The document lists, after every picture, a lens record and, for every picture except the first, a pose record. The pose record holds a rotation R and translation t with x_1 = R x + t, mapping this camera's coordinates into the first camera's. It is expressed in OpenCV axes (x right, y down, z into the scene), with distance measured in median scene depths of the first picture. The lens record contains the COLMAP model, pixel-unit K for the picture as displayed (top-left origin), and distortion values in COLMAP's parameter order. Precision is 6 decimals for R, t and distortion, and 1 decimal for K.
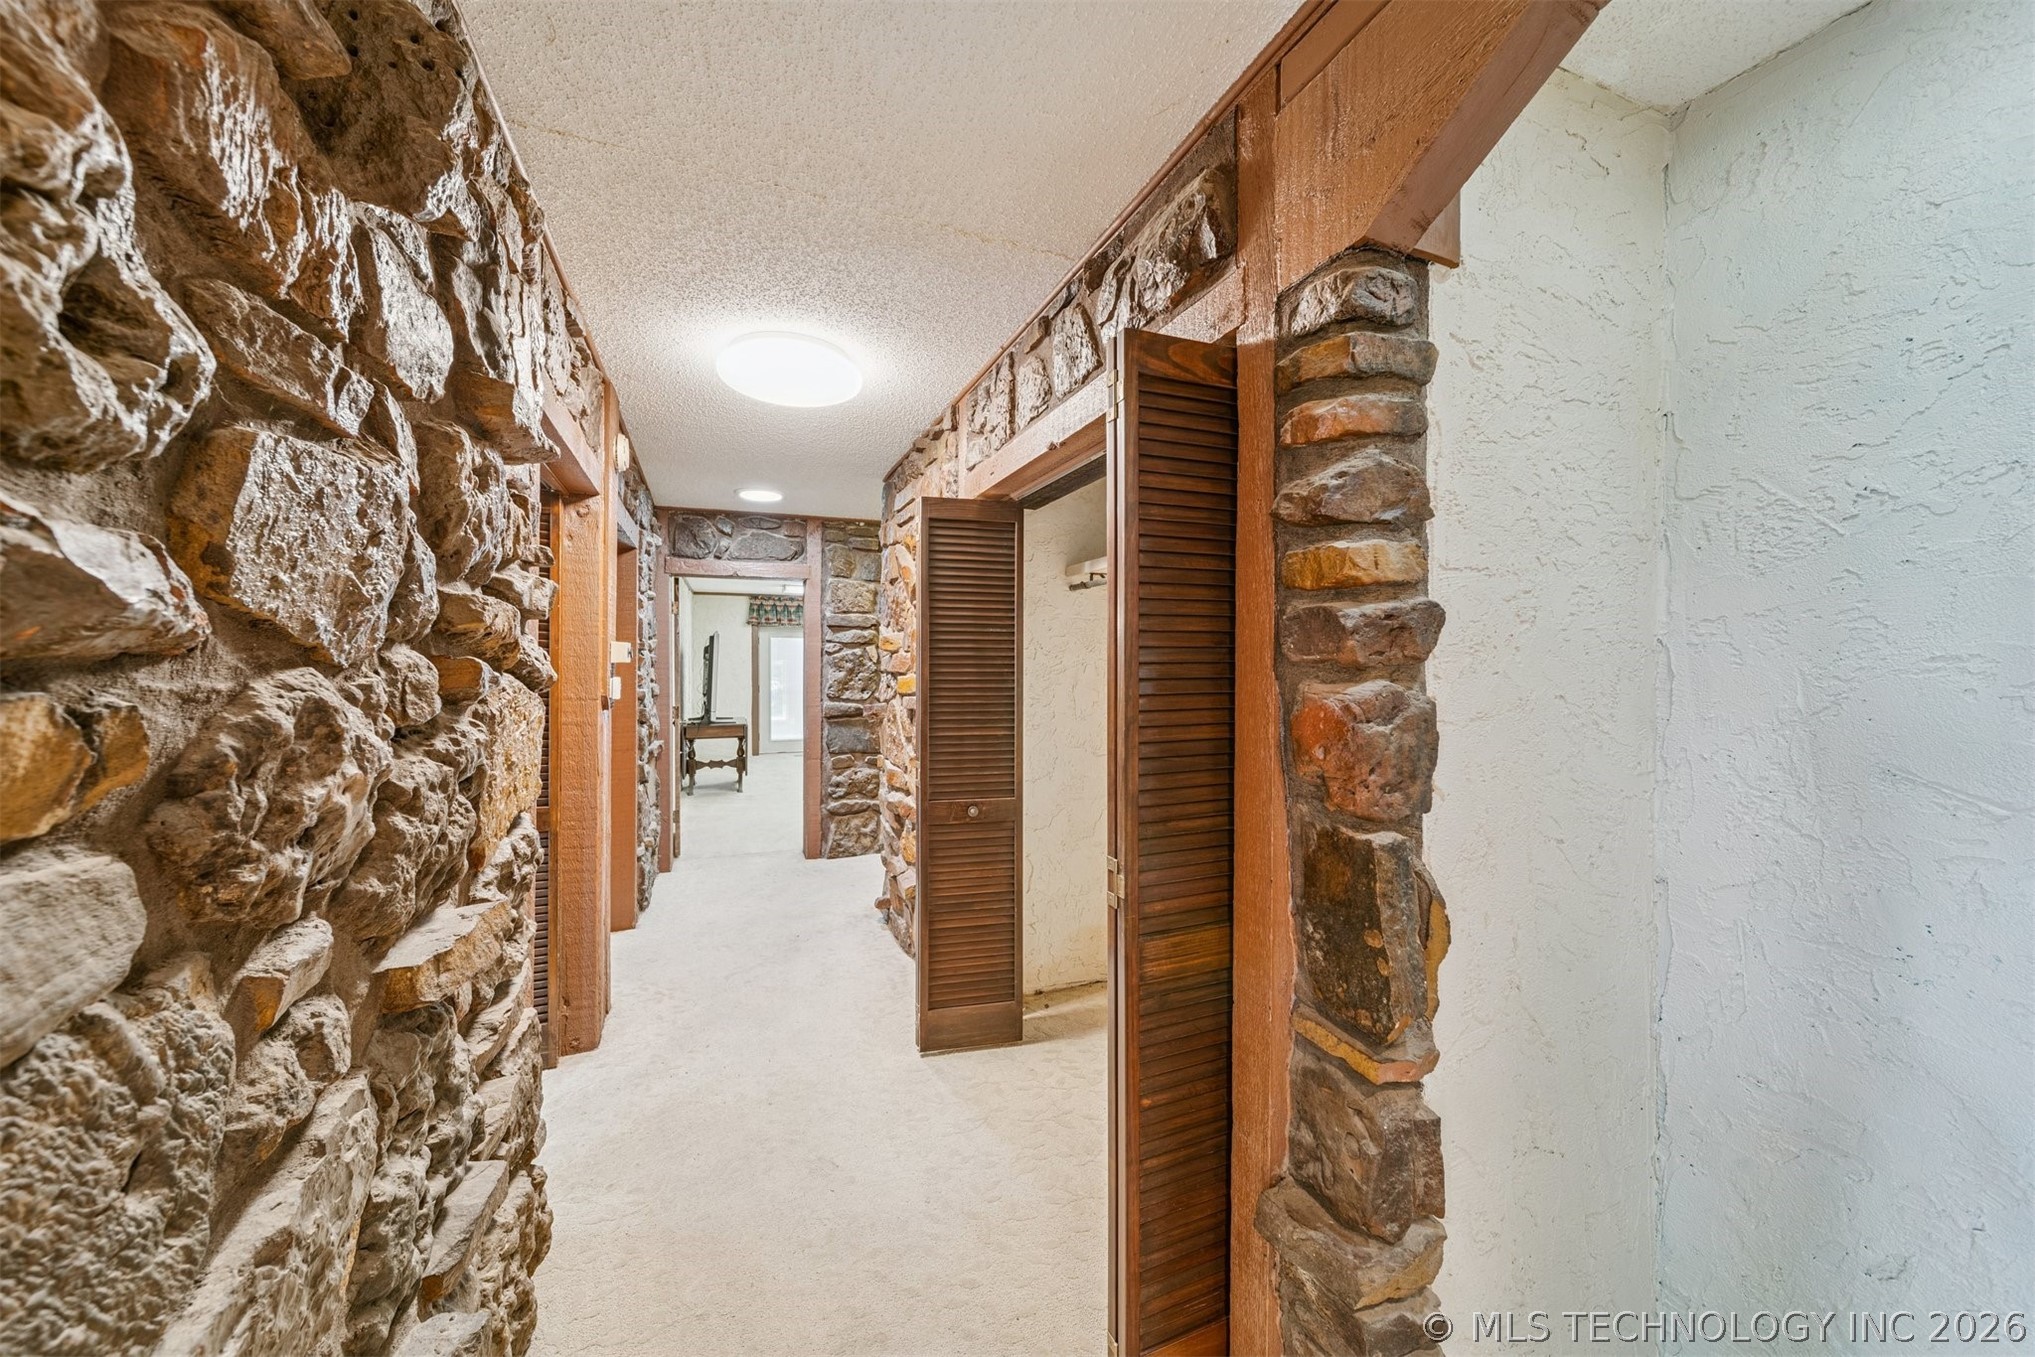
lens RADIAL K [[718.7, 0, 1006.3], [0, 718.7, 667.8], [0, 0, 1]] dist [0.000200, -0.000215]
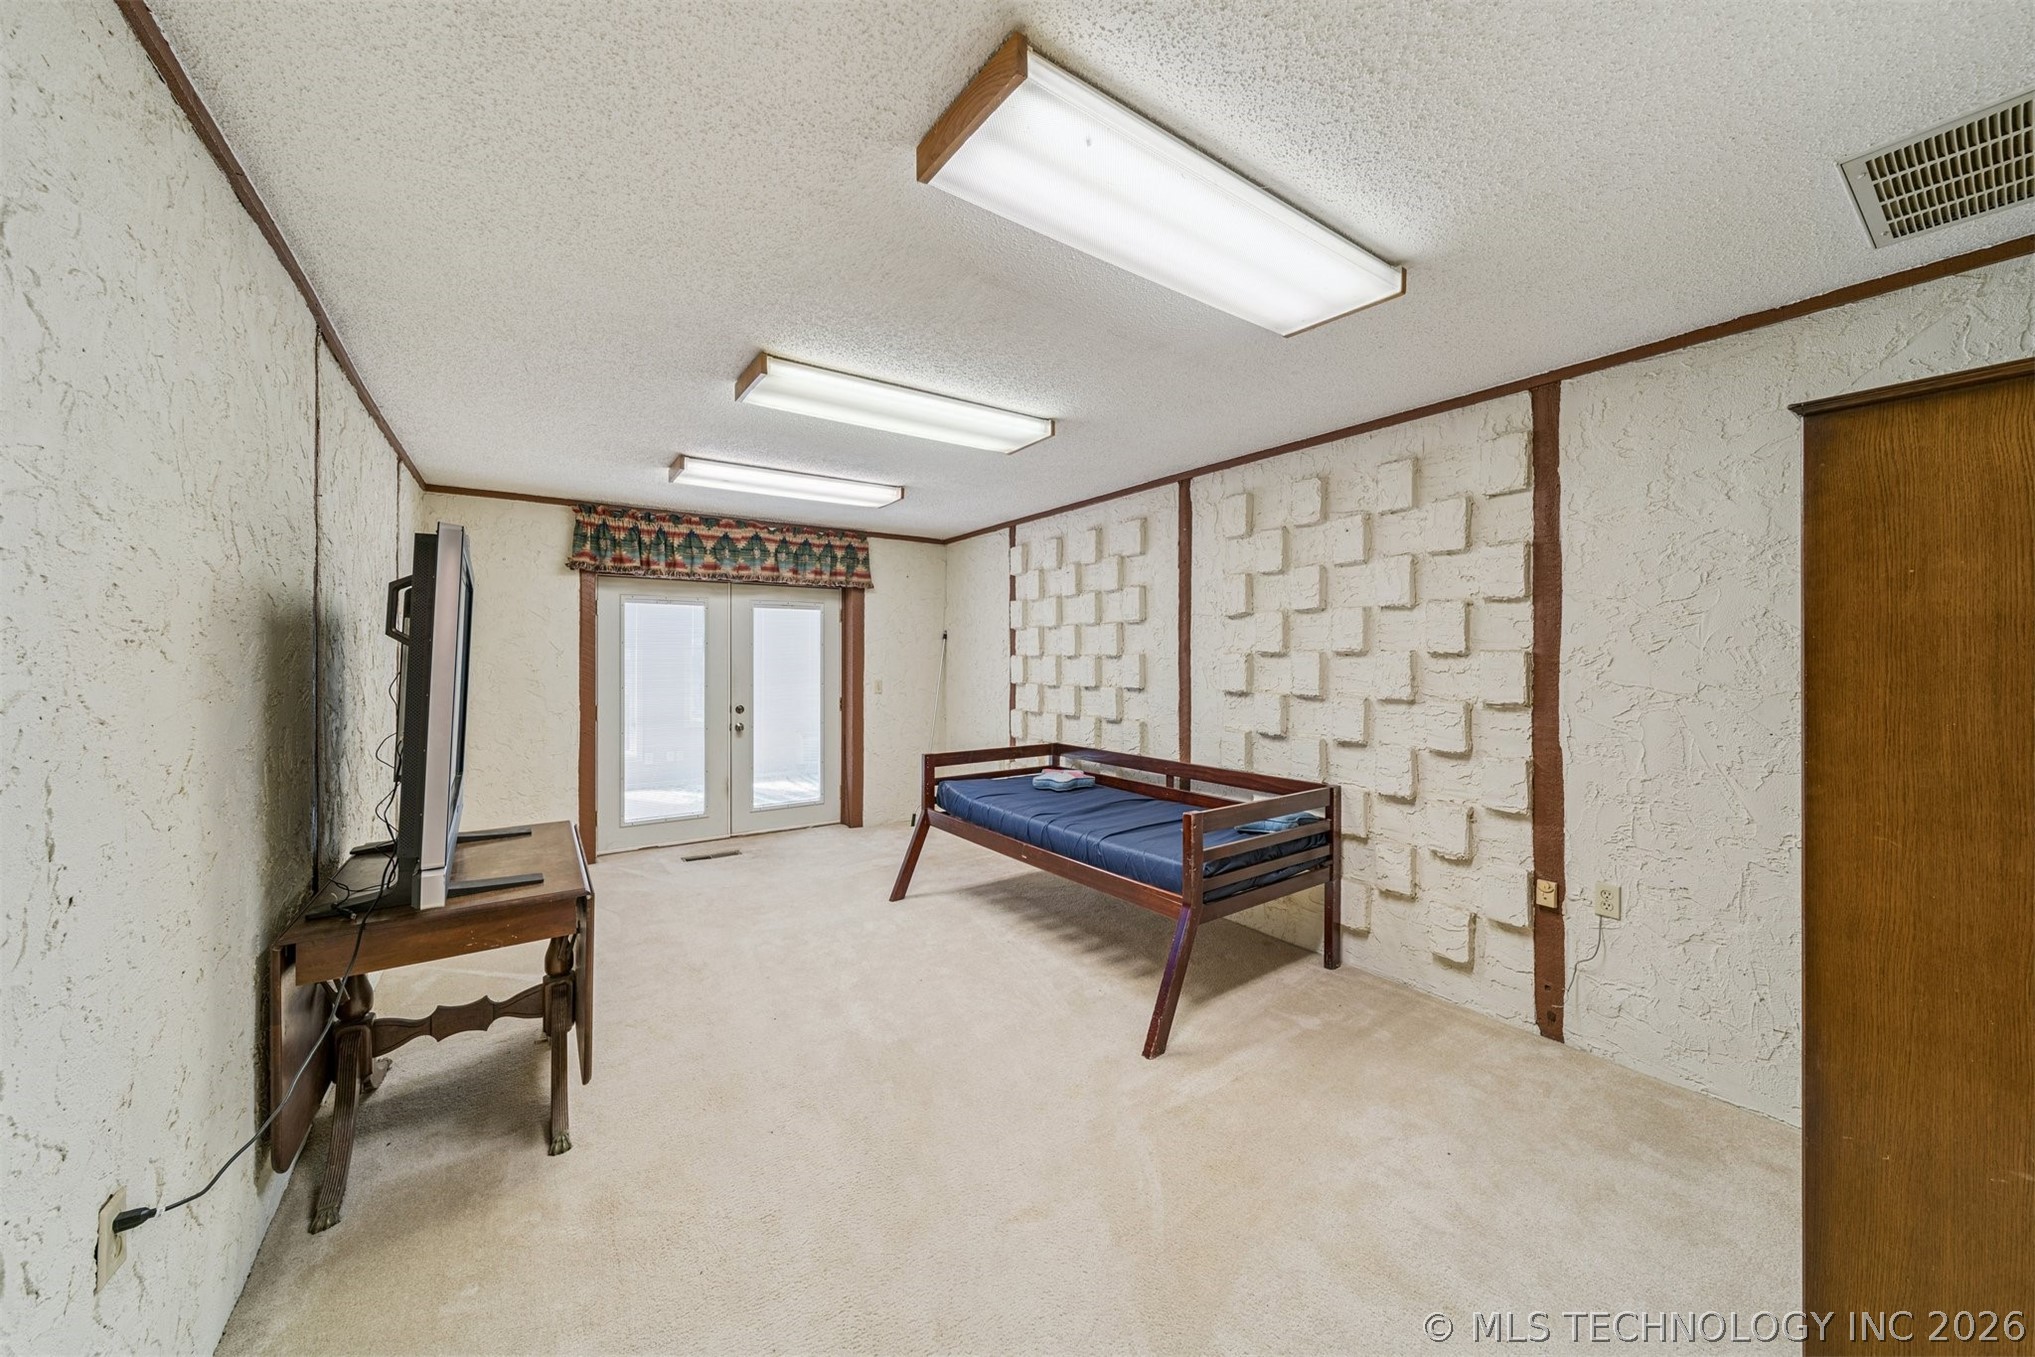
lens RADIAL K [[718.7, 0, 1006.3], [0, 718.7, 667.8], [0, 0, 1]] dist [0.000200, -0.000215]
pose [[0.976269, -0.002323, 0.216548, -0.257414], [0.002521, 0.999997, -0.000640, -0.000002], [-0.216545, 0.001171, 0.976272, 0.680884]]
